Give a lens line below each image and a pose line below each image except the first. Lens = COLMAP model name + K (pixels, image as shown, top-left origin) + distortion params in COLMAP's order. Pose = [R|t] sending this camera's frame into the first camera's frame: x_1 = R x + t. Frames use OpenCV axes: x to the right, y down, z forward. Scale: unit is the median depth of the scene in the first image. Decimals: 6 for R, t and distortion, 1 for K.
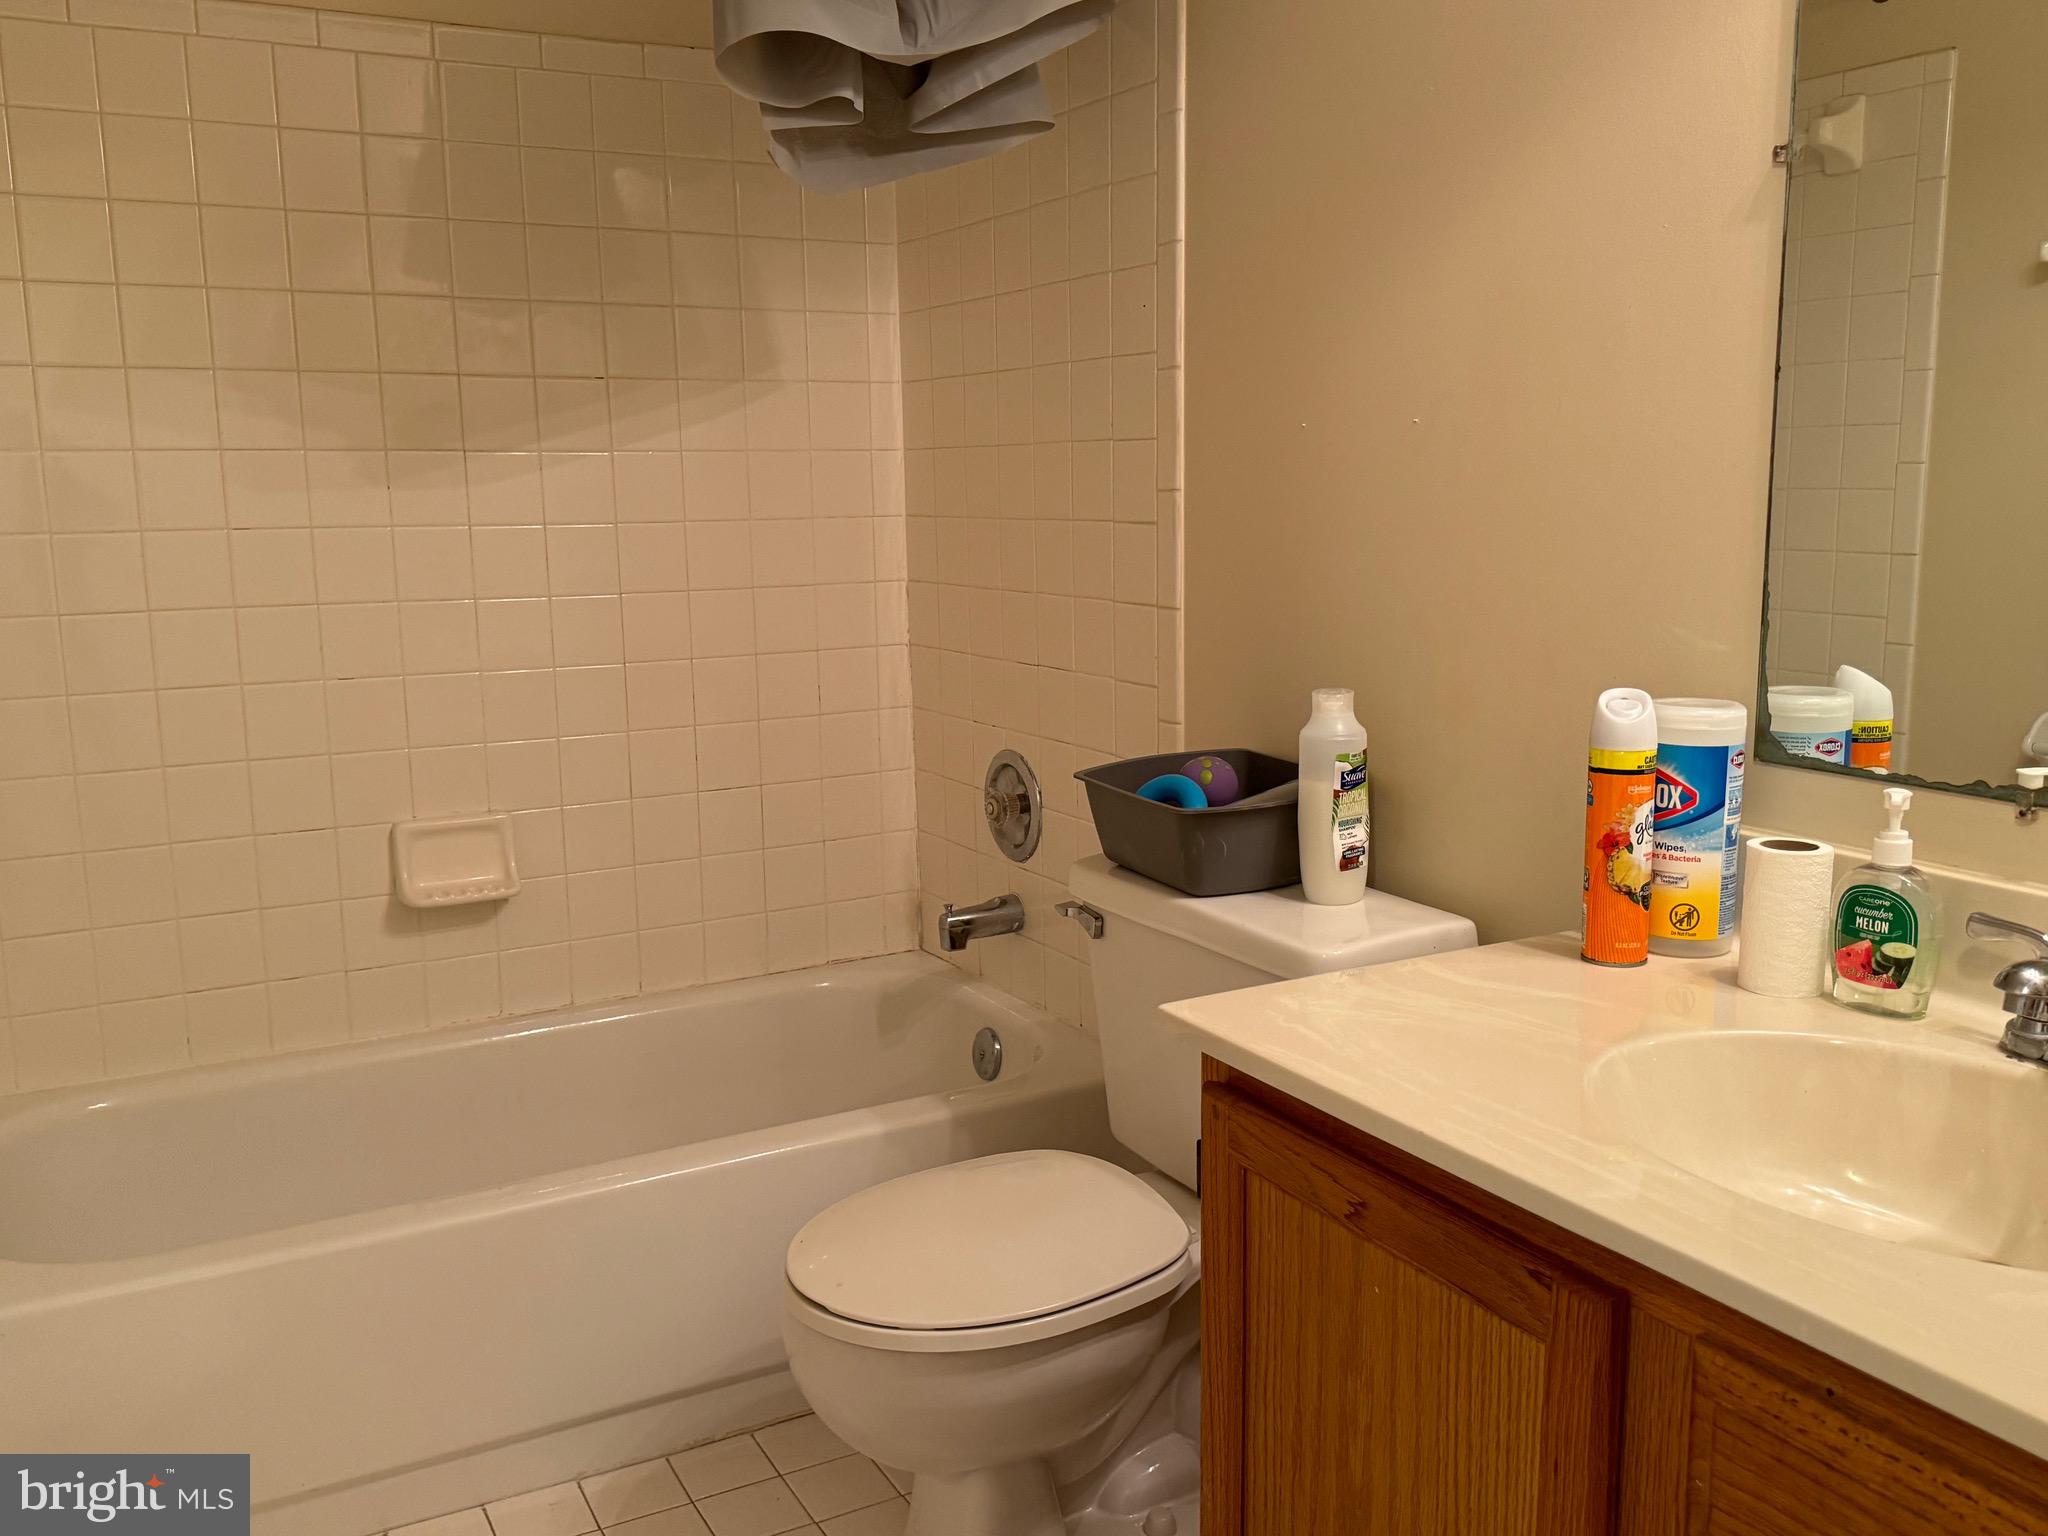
lens RADIAL K [[1727.6, 0, 1011.8], [0, 1727.6, 773.3], [0, 0, 1]] dist [0.057436, -0.091607]
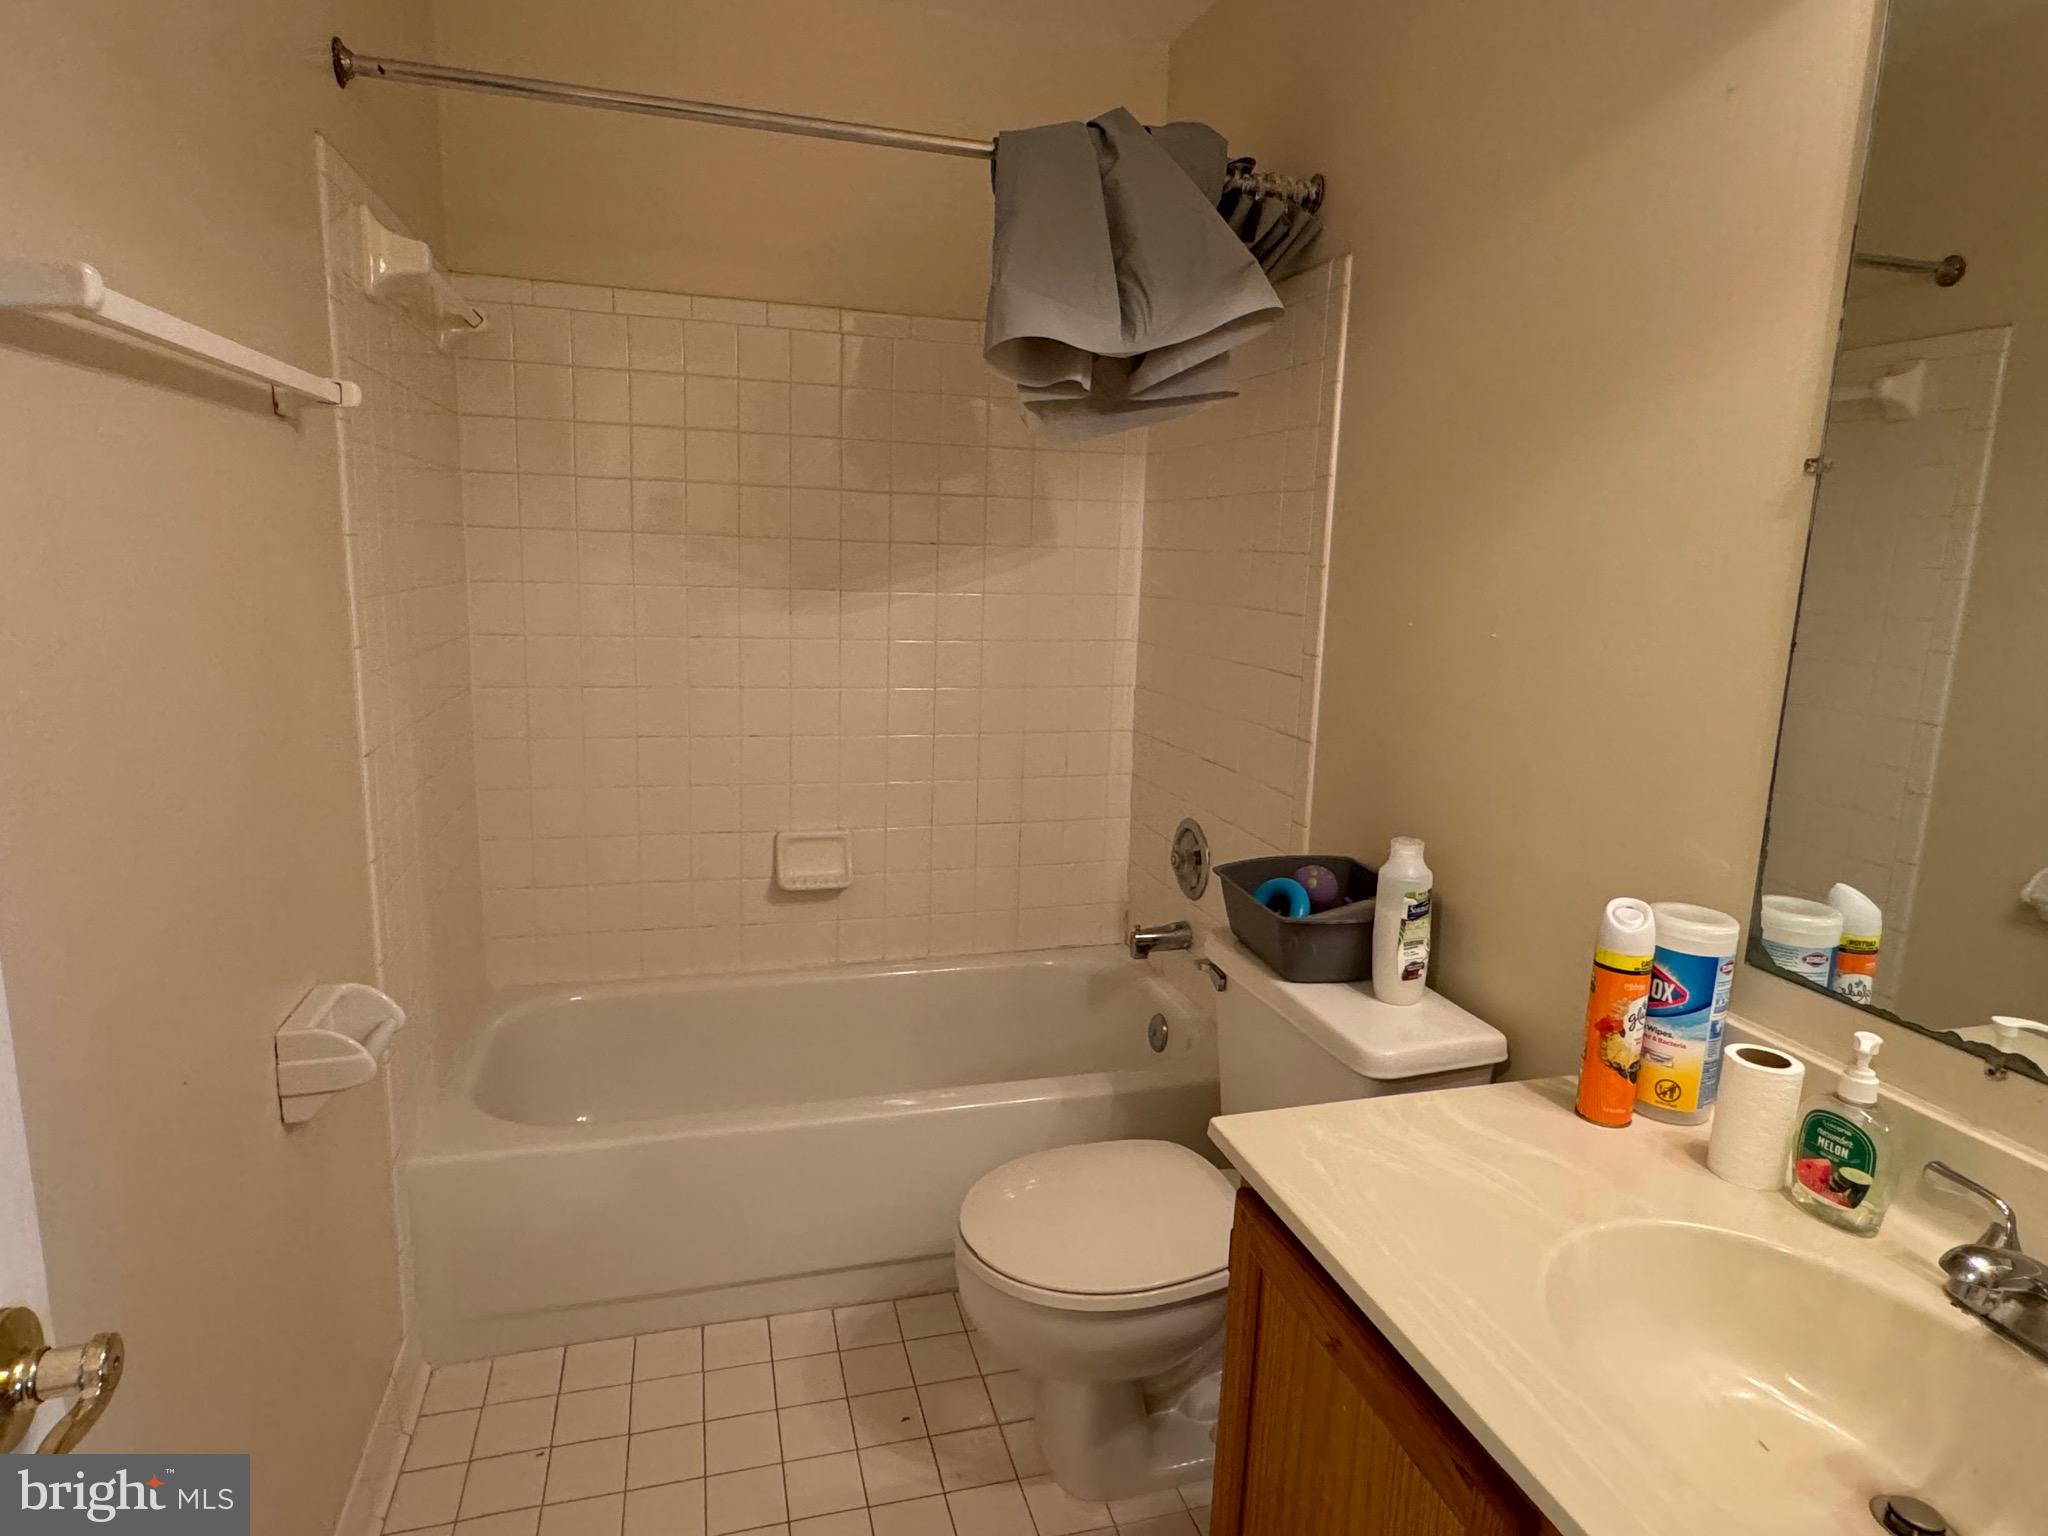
lens RADIAL K [[1140.6, 0, 1006.1], [0, 1140.6, 755.7], [0, 0, 1]] dist [-0.017878, 0.012539]
pose [[0.973640, 0.082785, -0.212537, 0.067330], [-0.082636, 0.996534, 0.009603, -0.092995], [0.212596, 0.008214, 0.977106, 0.100051]]
